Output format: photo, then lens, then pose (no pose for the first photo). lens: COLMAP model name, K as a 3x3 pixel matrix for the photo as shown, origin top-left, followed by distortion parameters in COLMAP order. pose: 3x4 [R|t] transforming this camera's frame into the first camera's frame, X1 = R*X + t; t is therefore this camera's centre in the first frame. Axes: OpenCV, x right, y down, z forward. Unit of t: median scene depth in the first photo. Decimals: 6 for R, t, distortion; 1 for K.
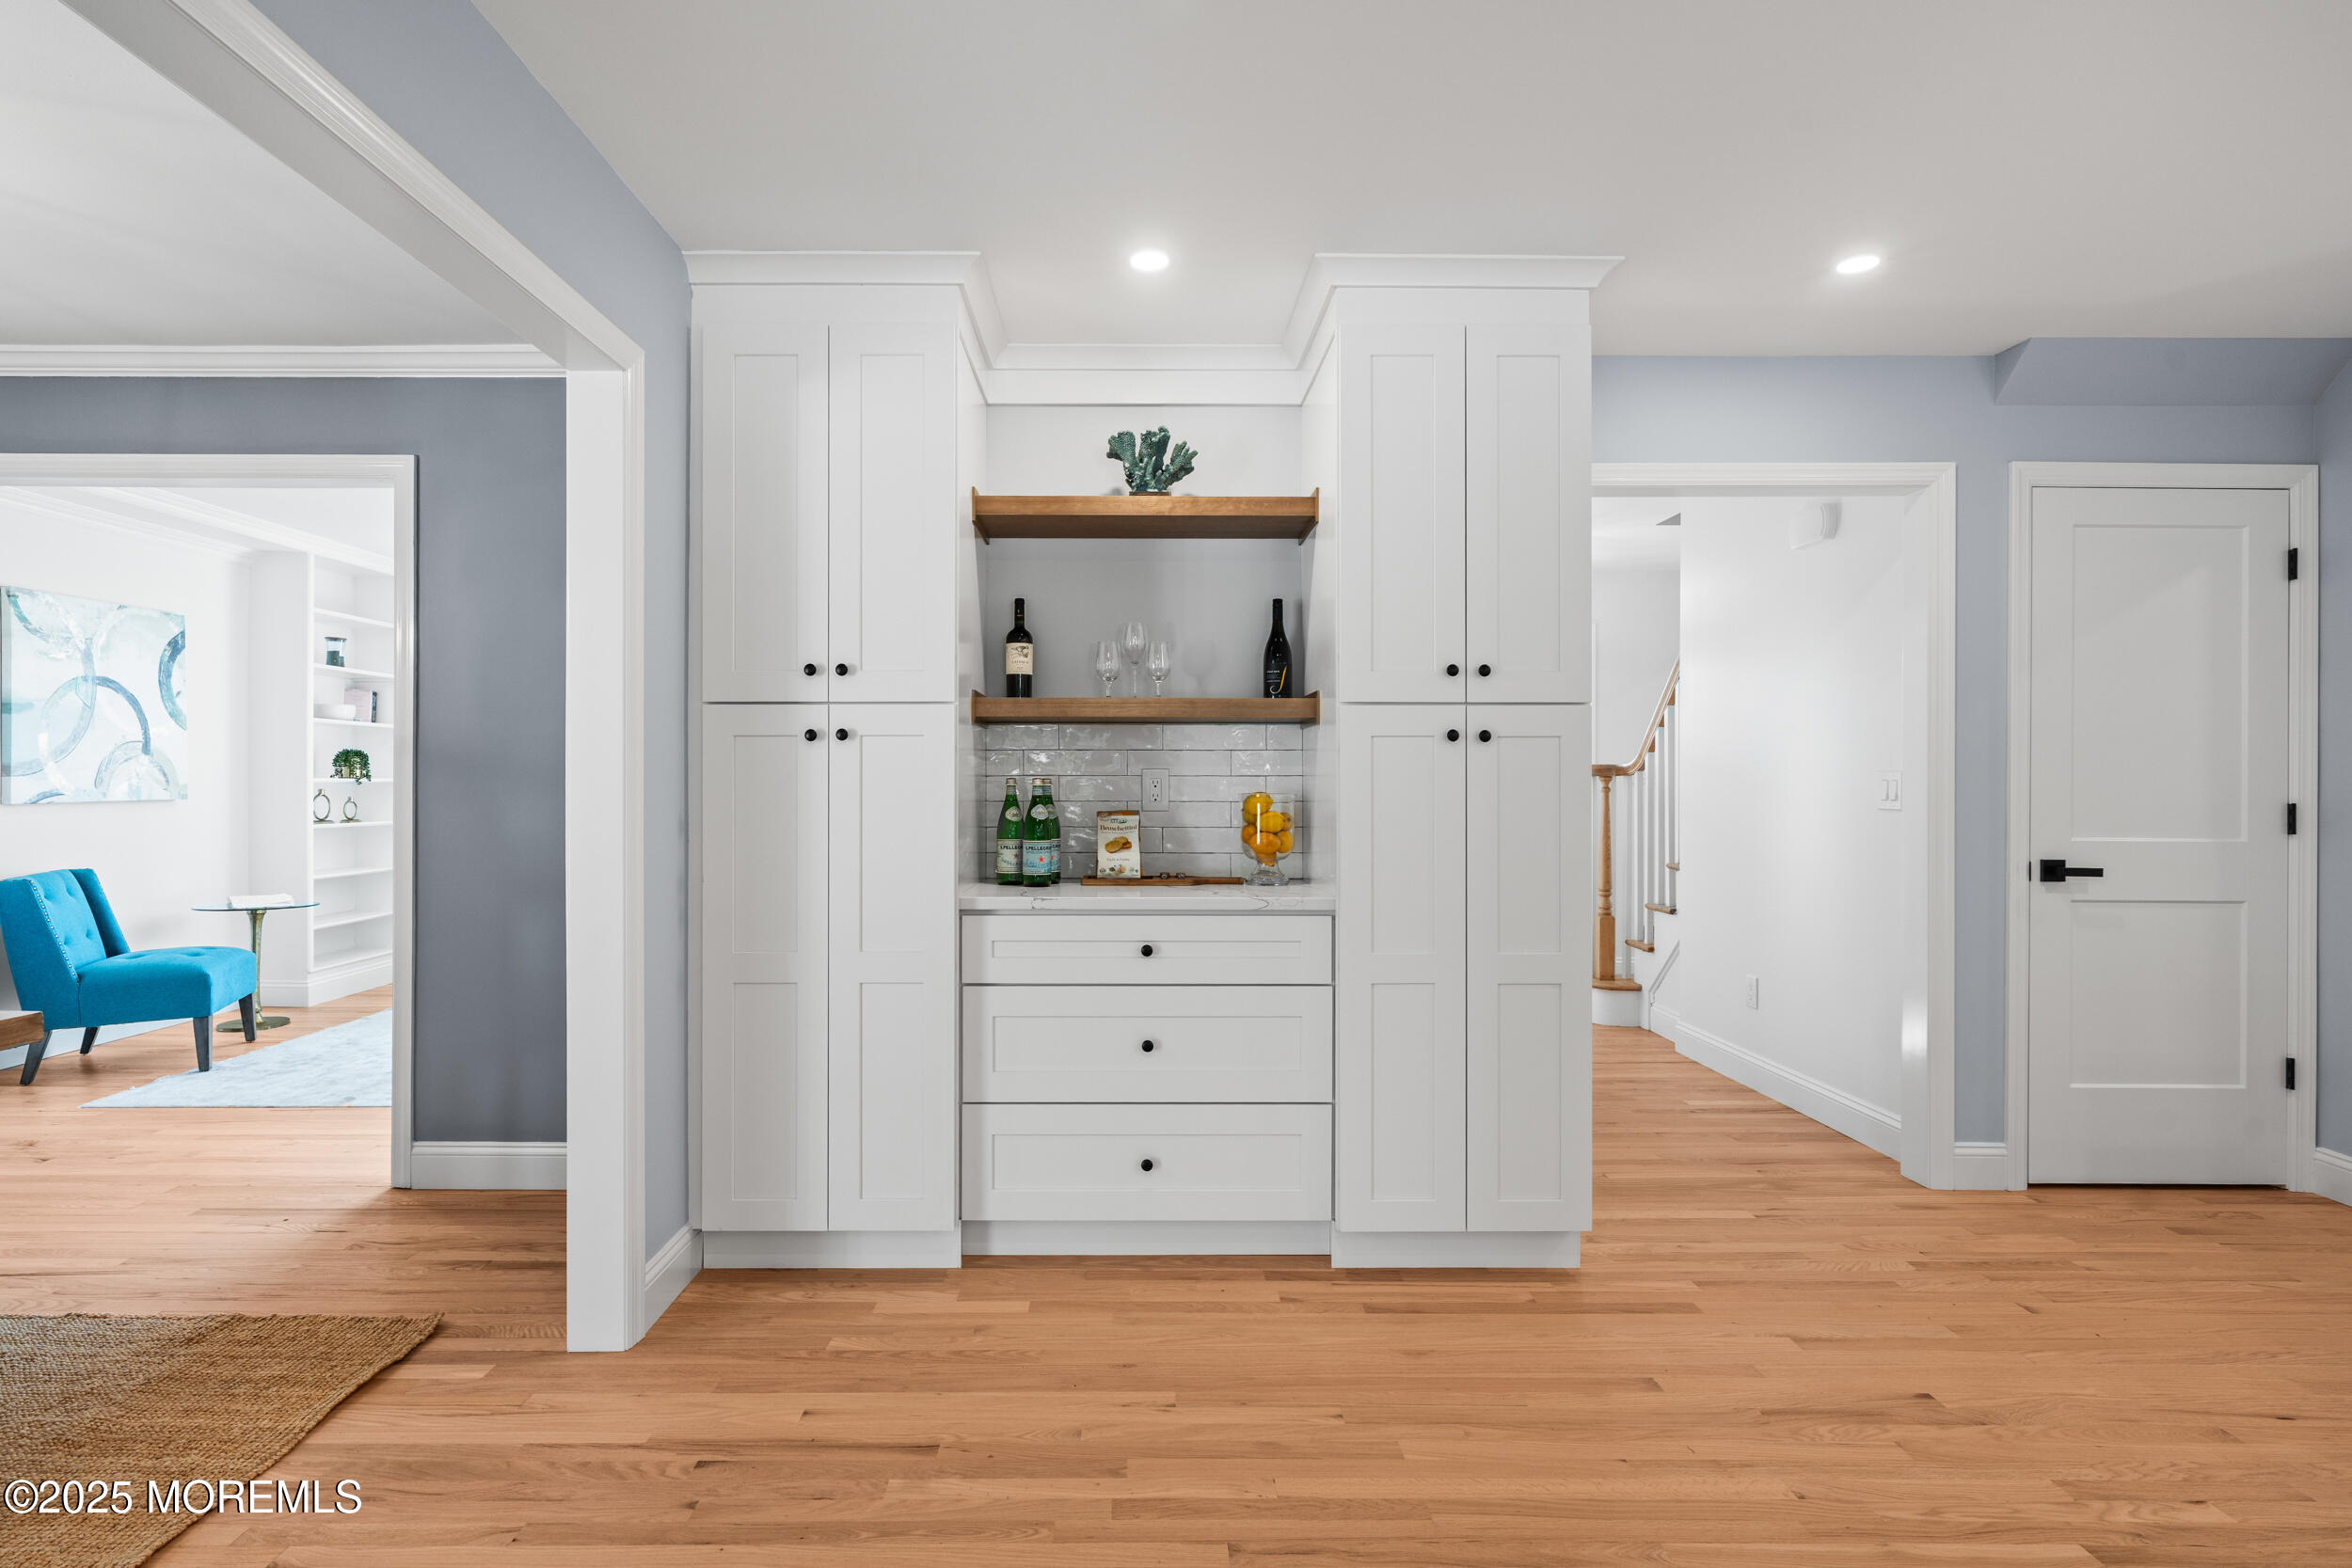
lens RADIAL K [[1182.1, 0, 1132.6], [0, 1182.1, 781.0], [0, 0, 1]] dist [-0.006861, 0.001903]
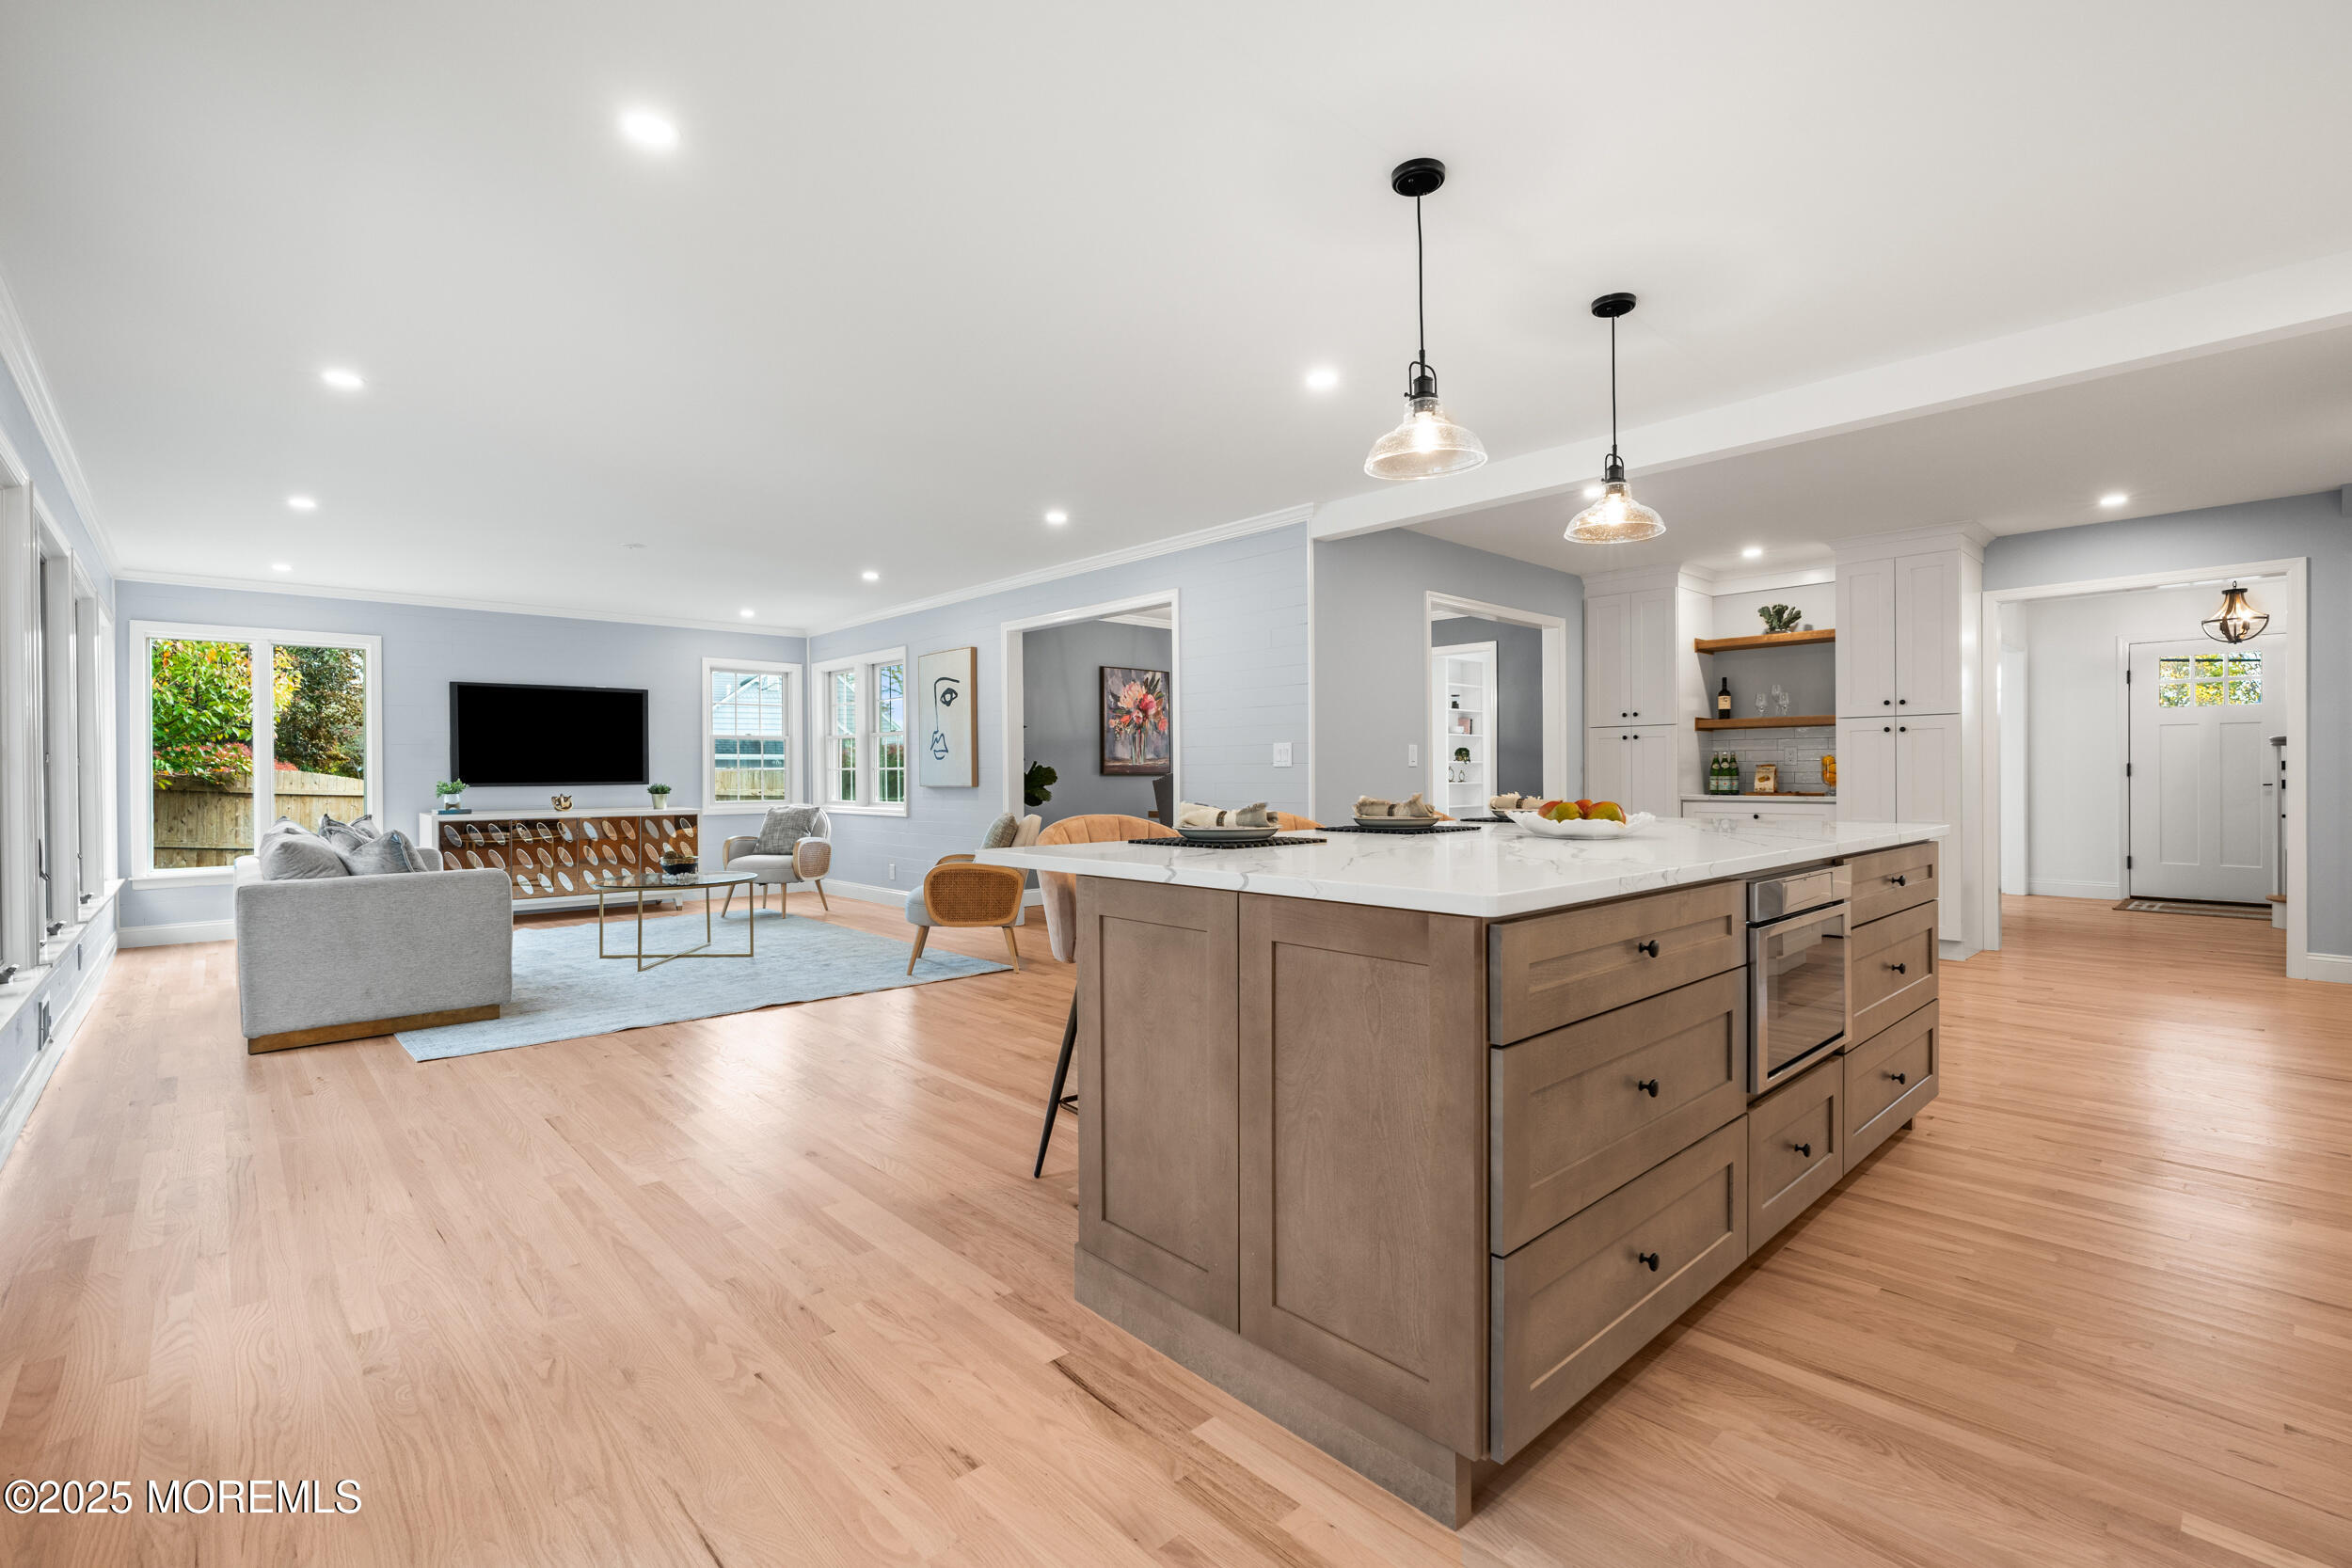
lens RADIAL K [[1048.4, 0, 1169.3], [0, 1048.4, 774.8], [0, 0, 1]] dist [-0.007195, 0.003084]
pose [[0.676712, -0.005154, -0.736230, 0.696607], [0.006978, 0.999975, -0.000586, 0.037004], [0.736215, -0.004741, 0.676731, -1.258142]]
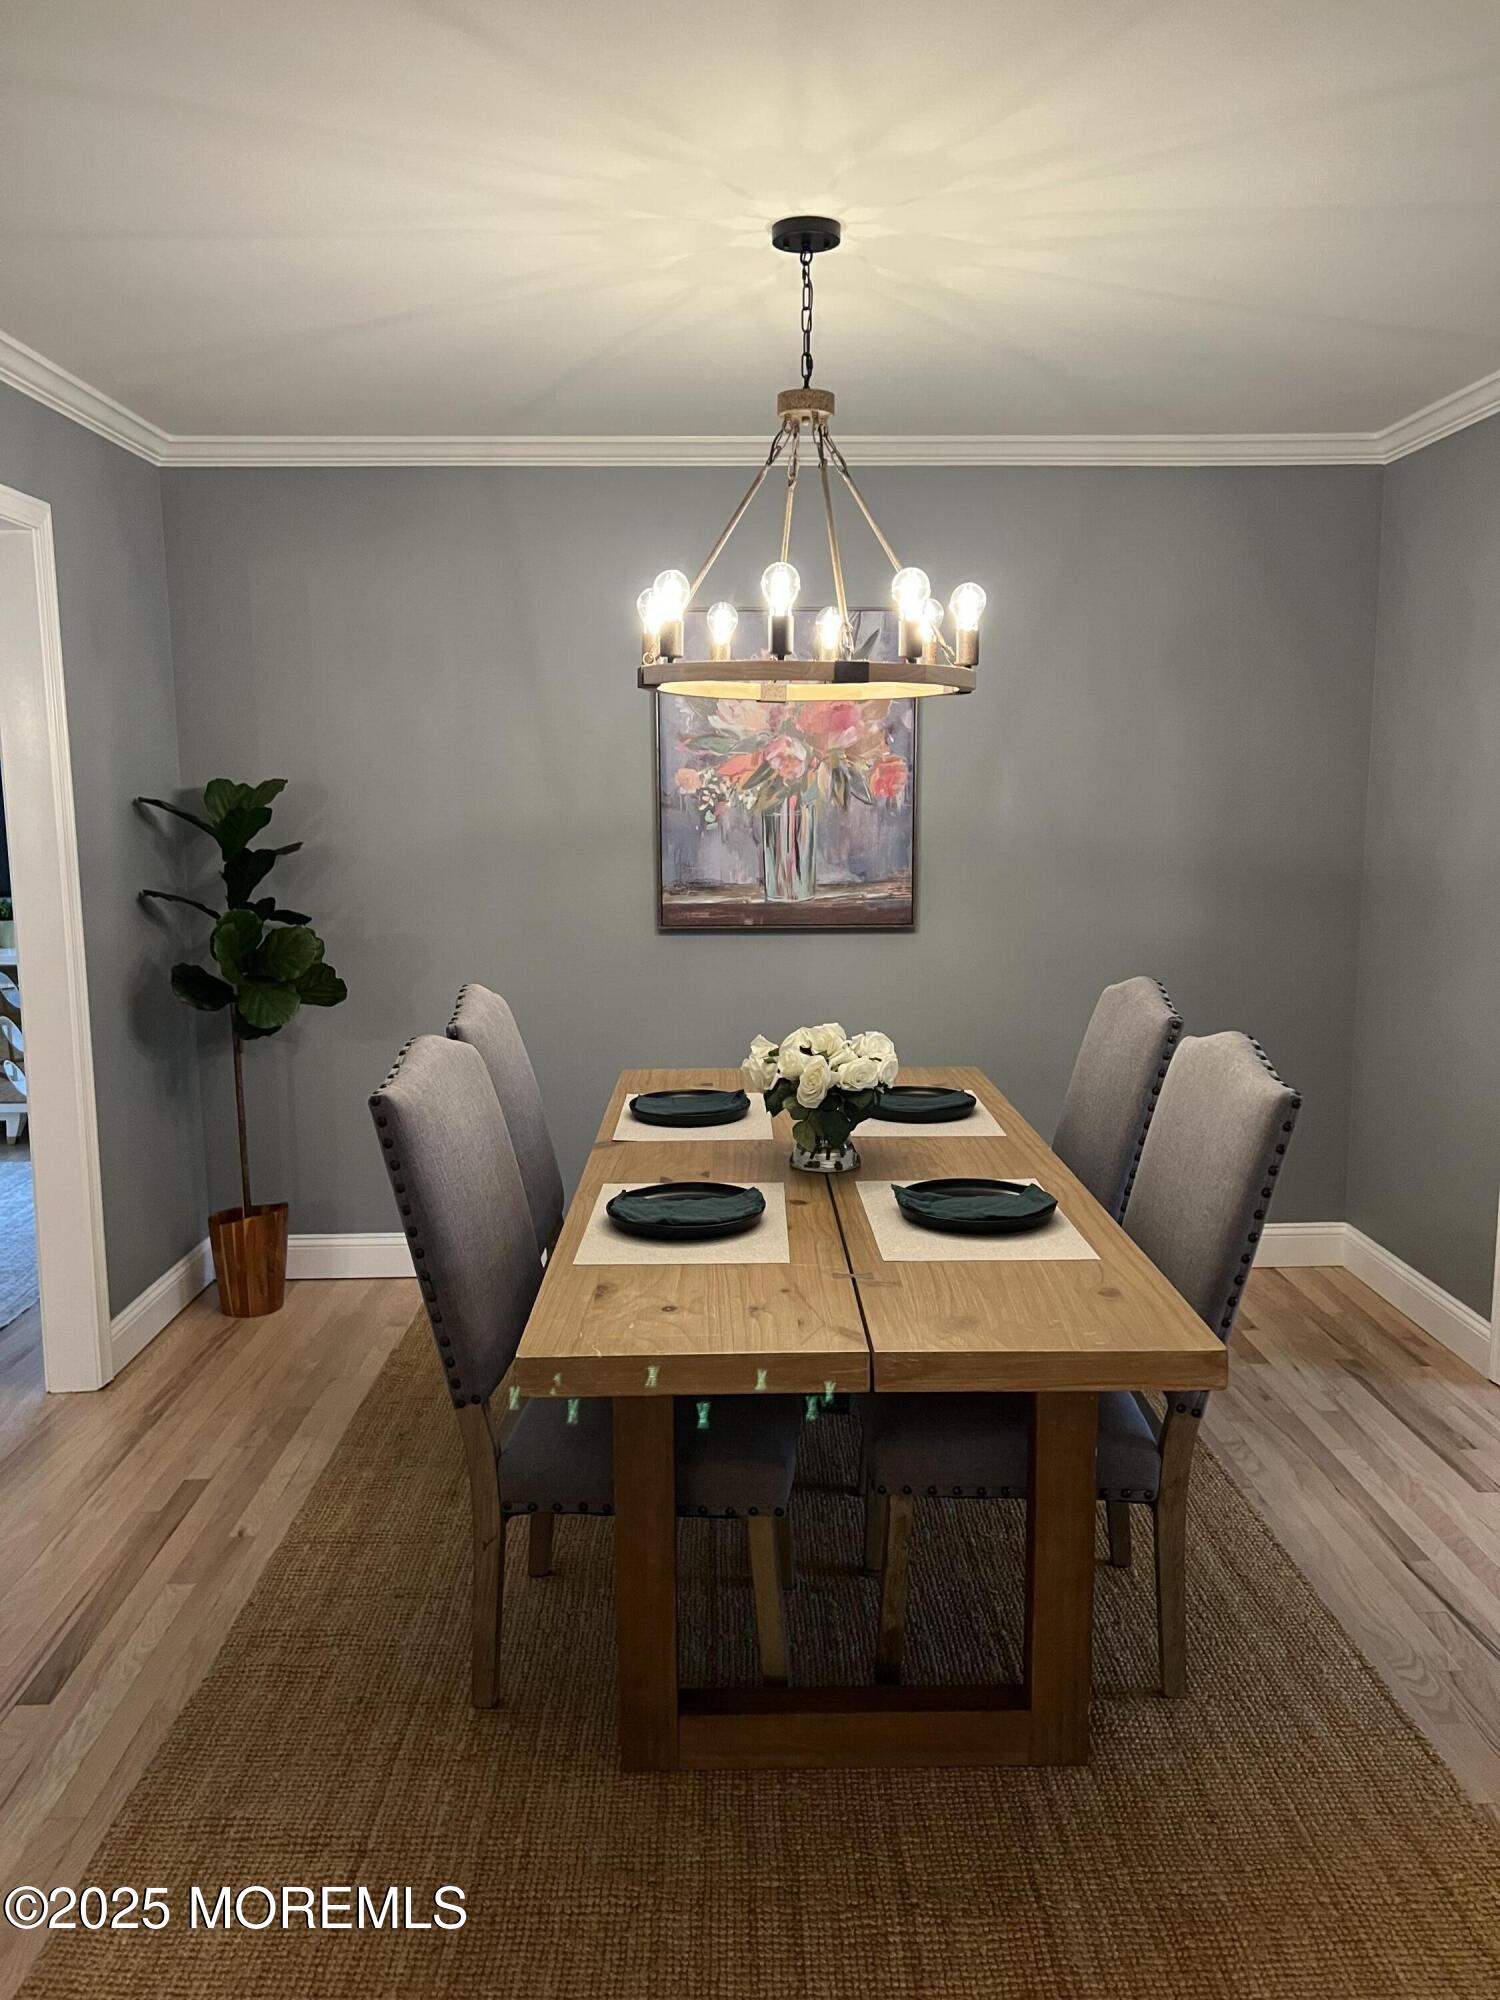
lens RADIAL K [[1474.8, 0, 758.9], [0, 1474.8, 988.6], [0, 0, 1]] dist [0.001065, -0.000499]
pose [[0.010677, 0.133814, -0.990949, -0.064574], [0.008922, 0.990953, 0.133911, -0.087331], [0.999903, -0.010271, 0.009386, 0.461902]]
